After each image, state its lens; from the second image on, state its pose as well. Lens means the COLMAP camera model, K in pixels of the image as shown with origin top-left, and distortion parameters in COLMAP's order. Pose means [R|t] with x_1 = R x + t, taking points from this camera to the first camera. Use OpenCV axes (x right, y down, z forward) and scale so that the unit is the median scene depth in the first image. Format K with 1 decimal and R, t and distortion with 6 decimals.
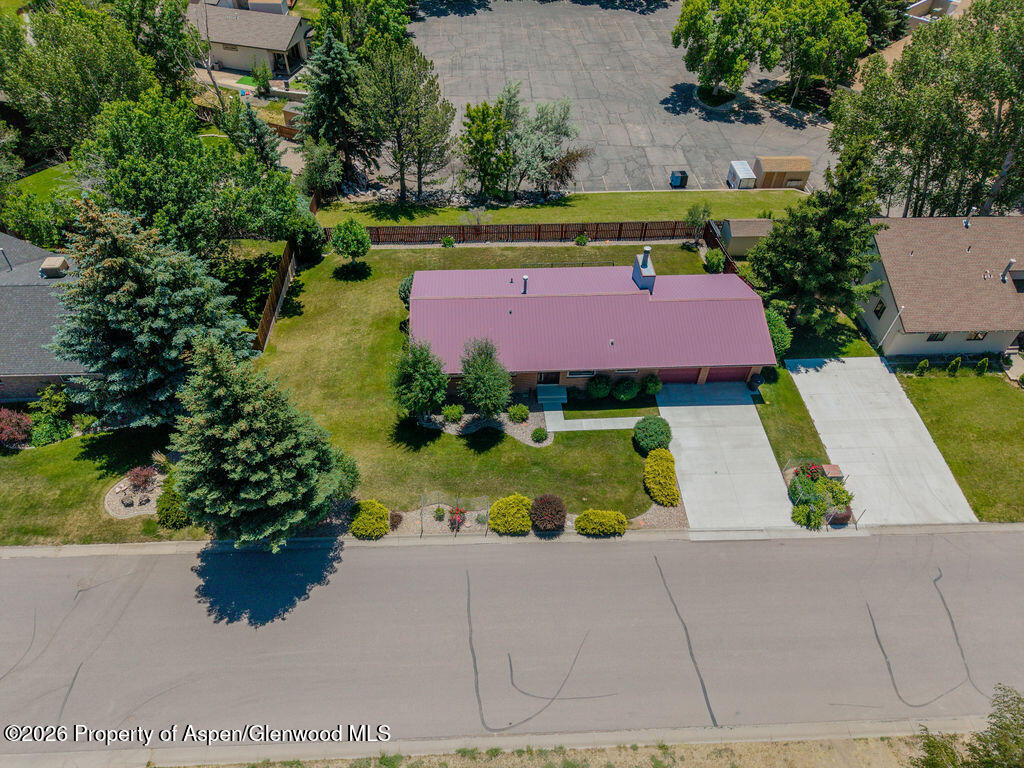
lens RADIAL K [[694.5, 0, 512.0], [0, 694.5, 384.0], [0, 0, 1]] dist [0.036528, -0.026758]
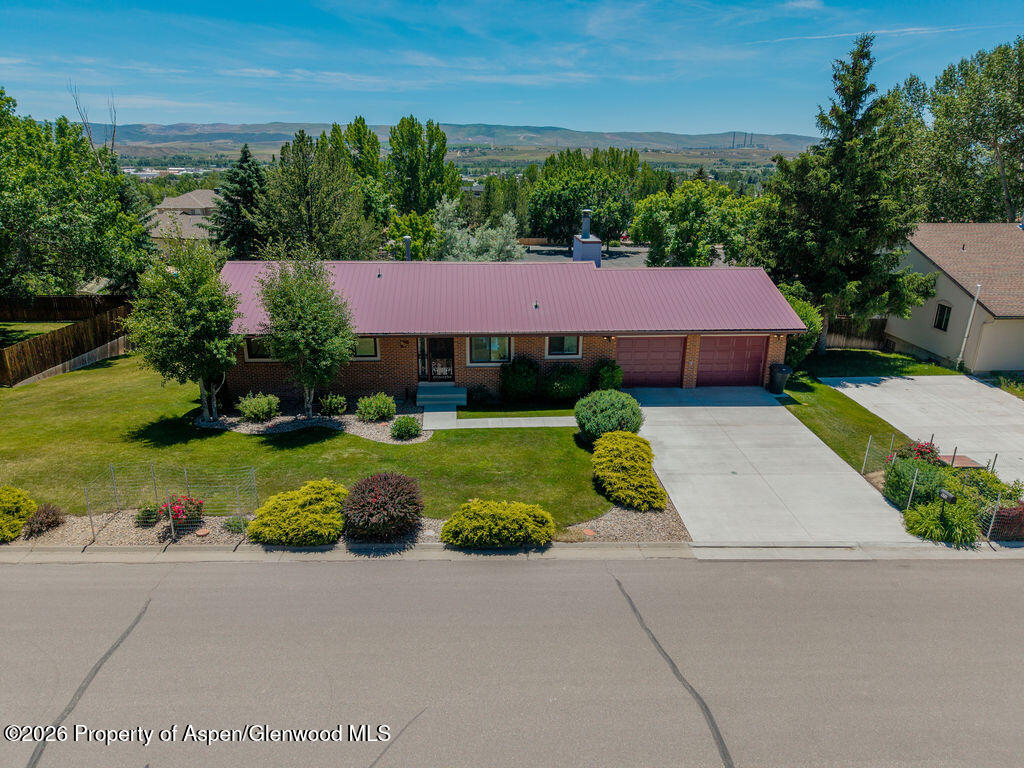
lens RADIAL K [[694.5, 0, 512.0], [0, 694.5, 384.0], [0, 0, 1]] dist [0.036528, -0.026758]
pose [[0.999938, -0.009408, 0.006035, 0.123693], [0.011117, 0.893032, -0.449856, 0.295248], [-0.001157, 0.449895, 0.893081, 0.501520]]
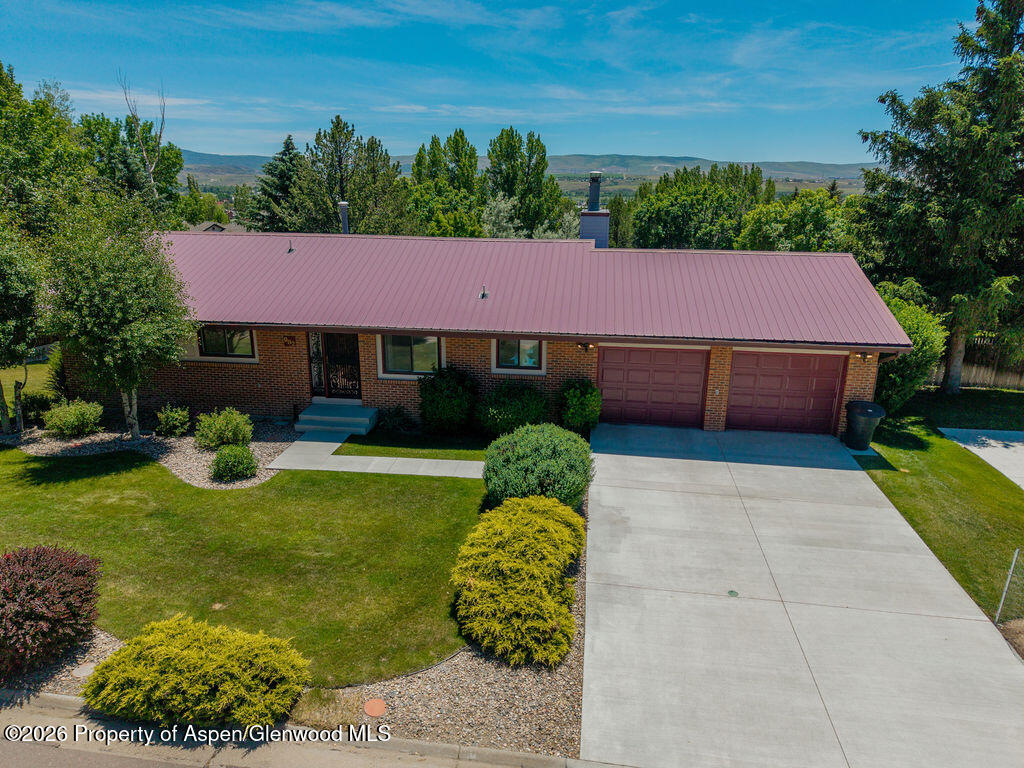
lens RADIAL K [[694.5, 0, 512.0], [0, 694.5, 384.0], [0, 0, 1]] dist [0.036528, -0.026758]
pose [[0.984778, 0.044527, -0.168018, 0.245555], [-0.120498, 0.871543, -0.475282, 0.194915], [0.125272, 0.488293, 0.863642, 0.697610]]
